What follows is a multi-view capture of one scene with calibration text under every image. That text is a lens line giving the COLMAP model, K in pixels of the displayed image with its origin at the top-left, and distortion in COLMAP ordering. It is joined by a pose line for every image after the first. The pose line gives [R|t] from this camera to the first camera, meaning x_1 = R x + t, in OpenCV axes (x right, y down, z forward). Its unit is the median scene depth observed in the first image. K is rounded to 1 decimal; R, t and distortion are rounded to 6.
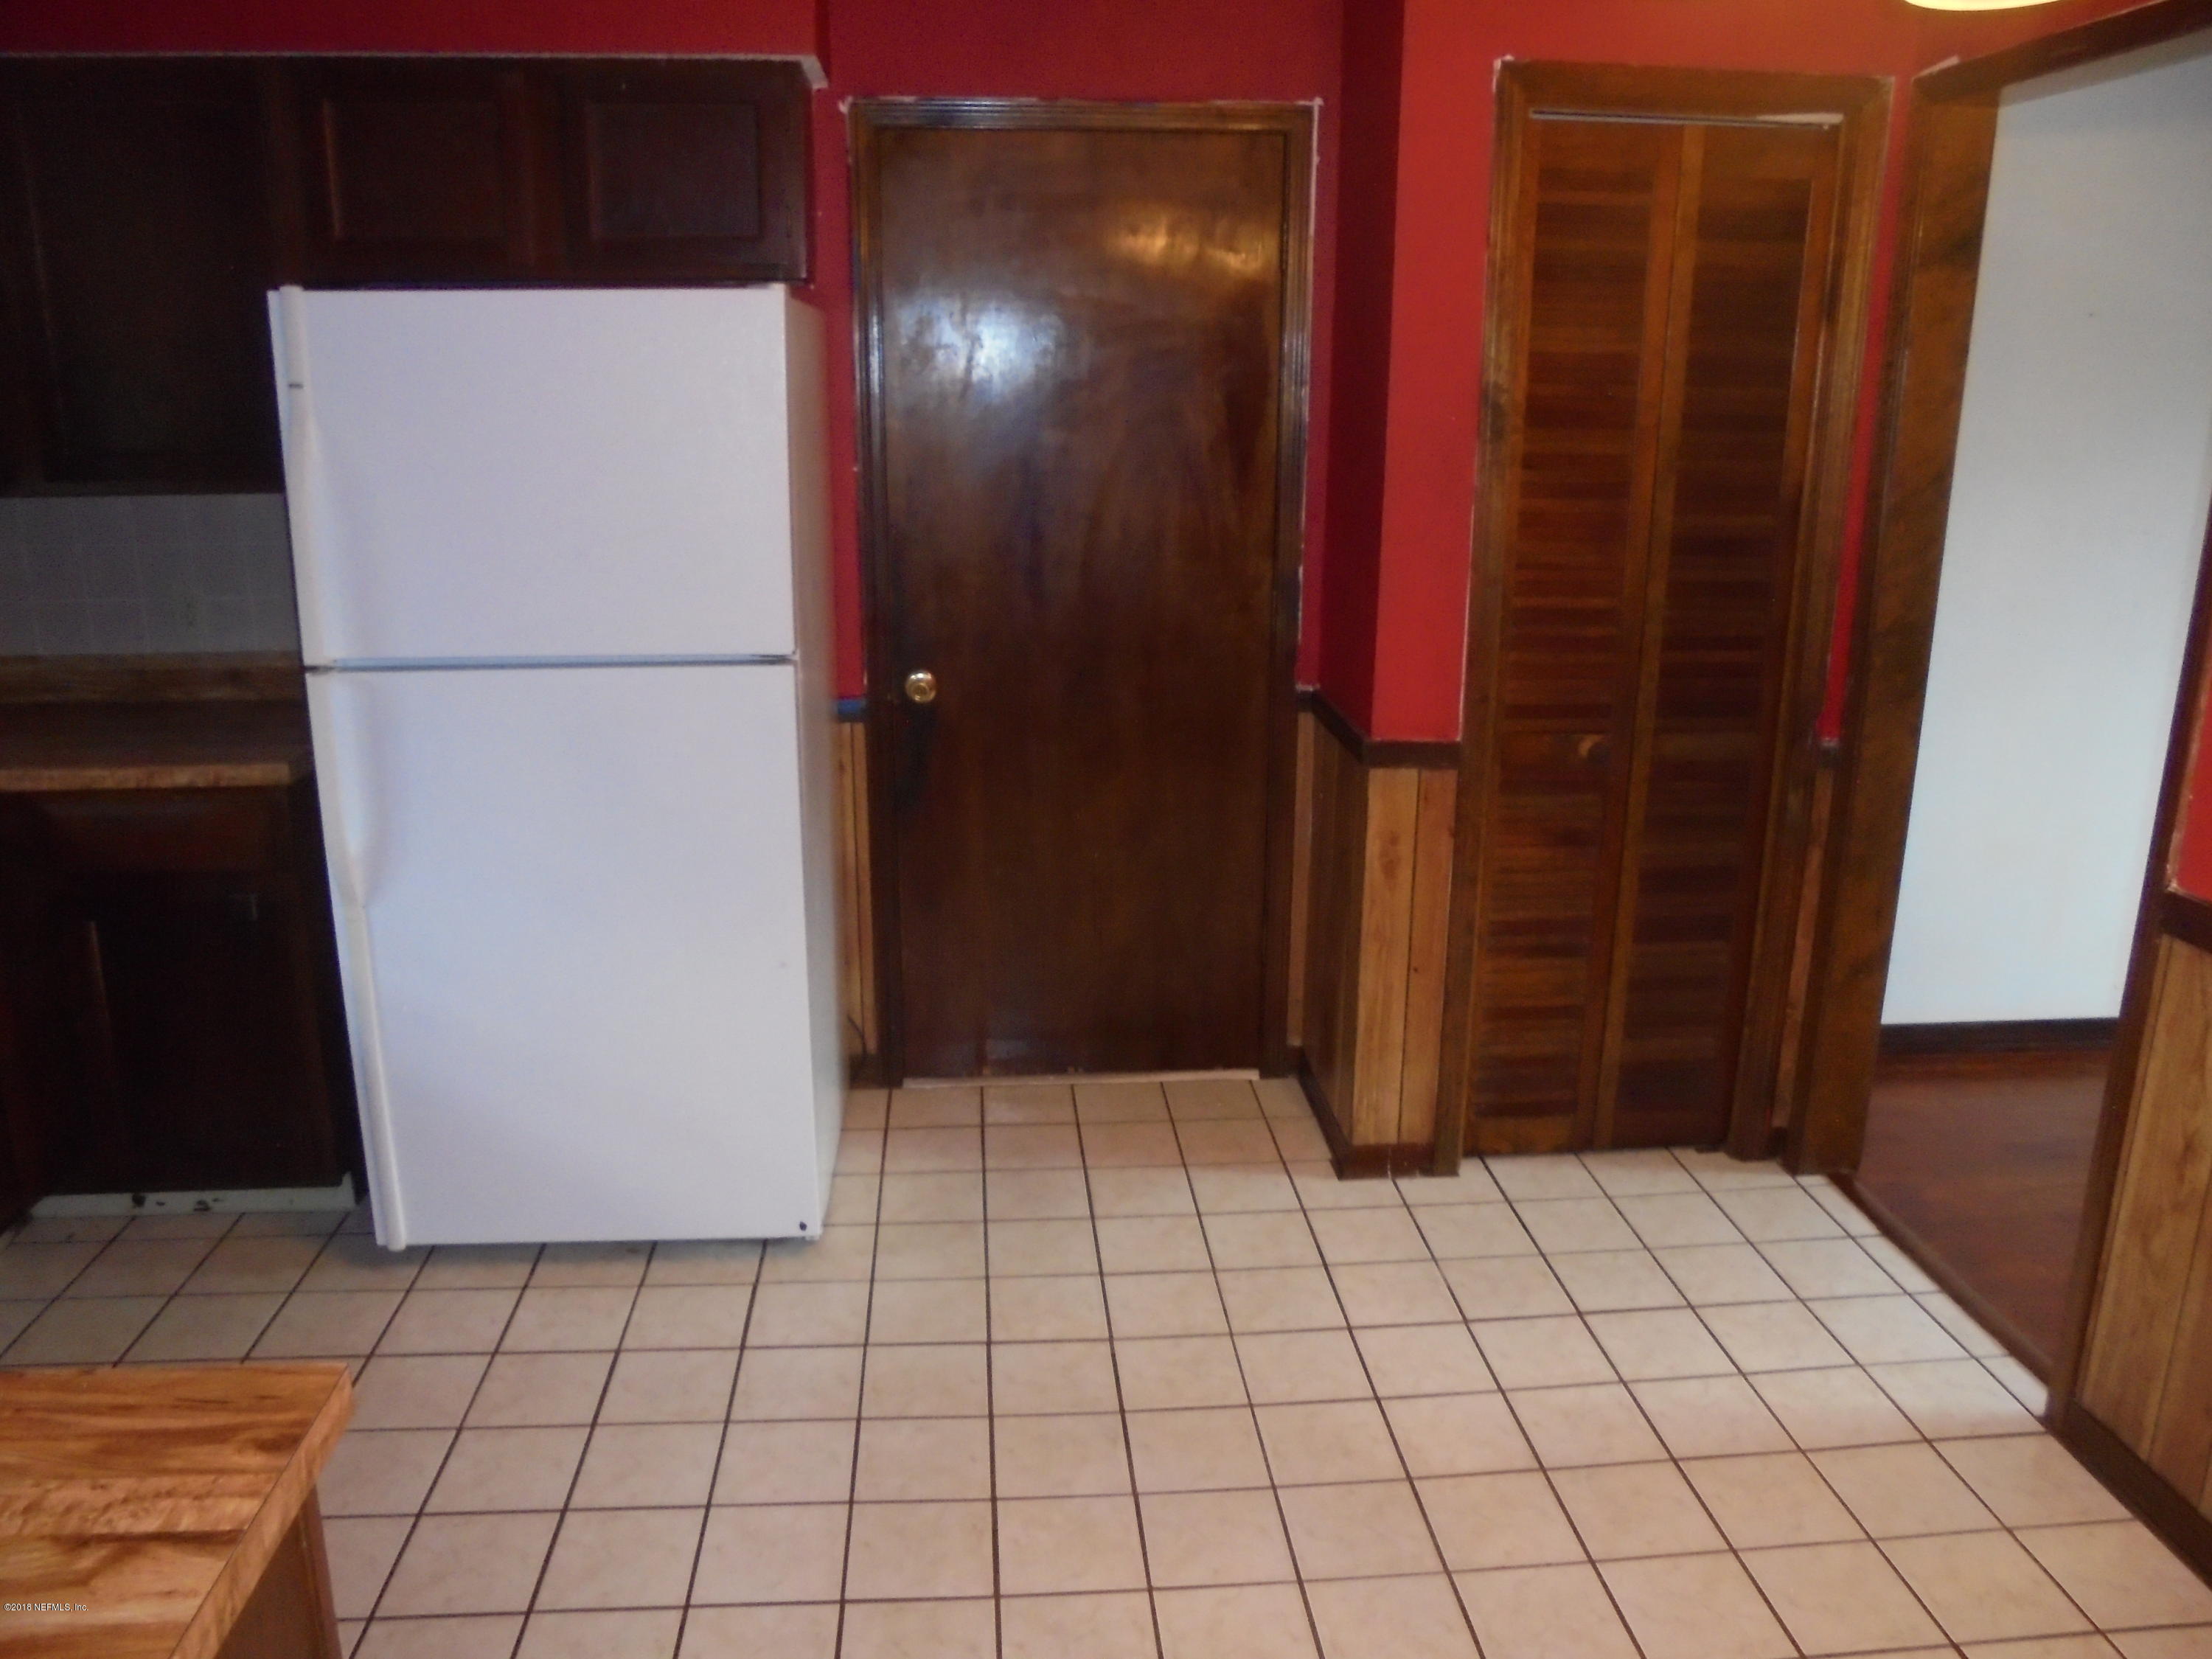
lens RADIAL K [[1653.4, 0, 1097.9], [0, 1653.4, 821.7], [0, 0, 1]] dist [-0.090677, 0.031408]
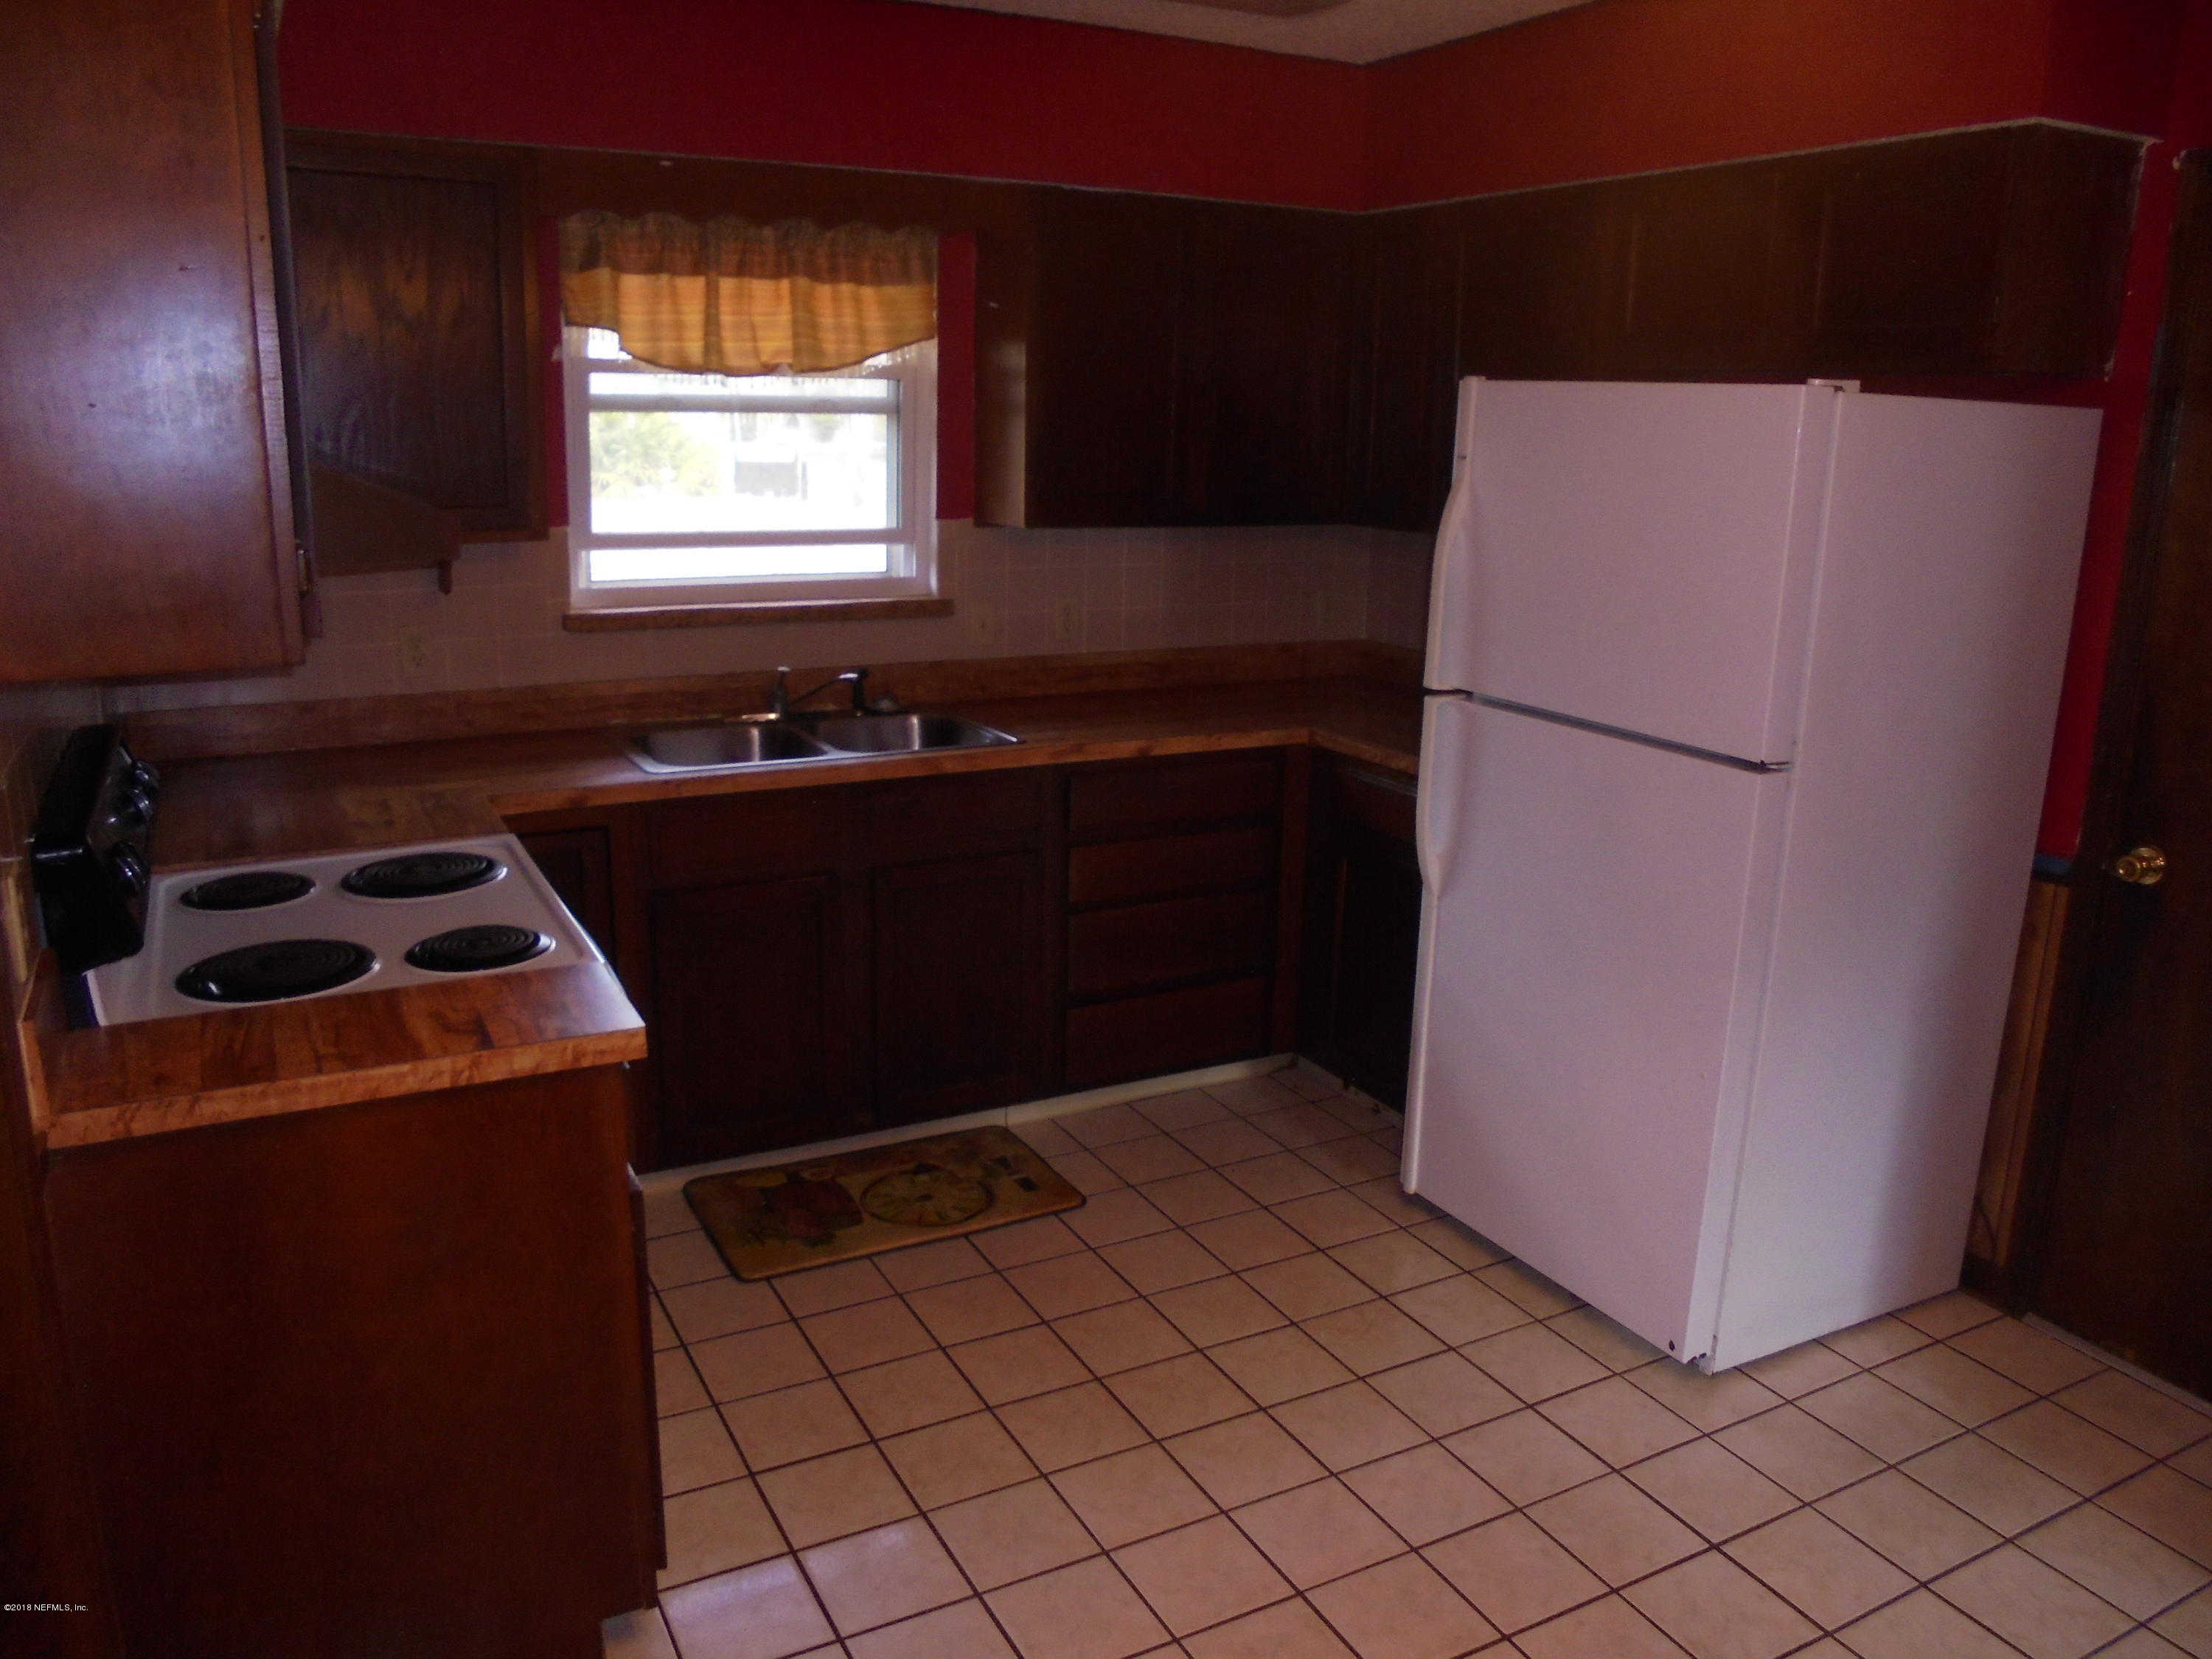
lens RADIAL K [[1653.4, 0, 1106.3], [0, 1653.4, 833.3], [0, 0, 1]] dist [-0.090677, 0.031408]
pose [[0.399458, 0.229045, -0.887678, 0.474879], [-0.257948, 0.957248, 0.130918, -0.082473], [0.879714, 0.176678, 0.441462, 0.240493]]
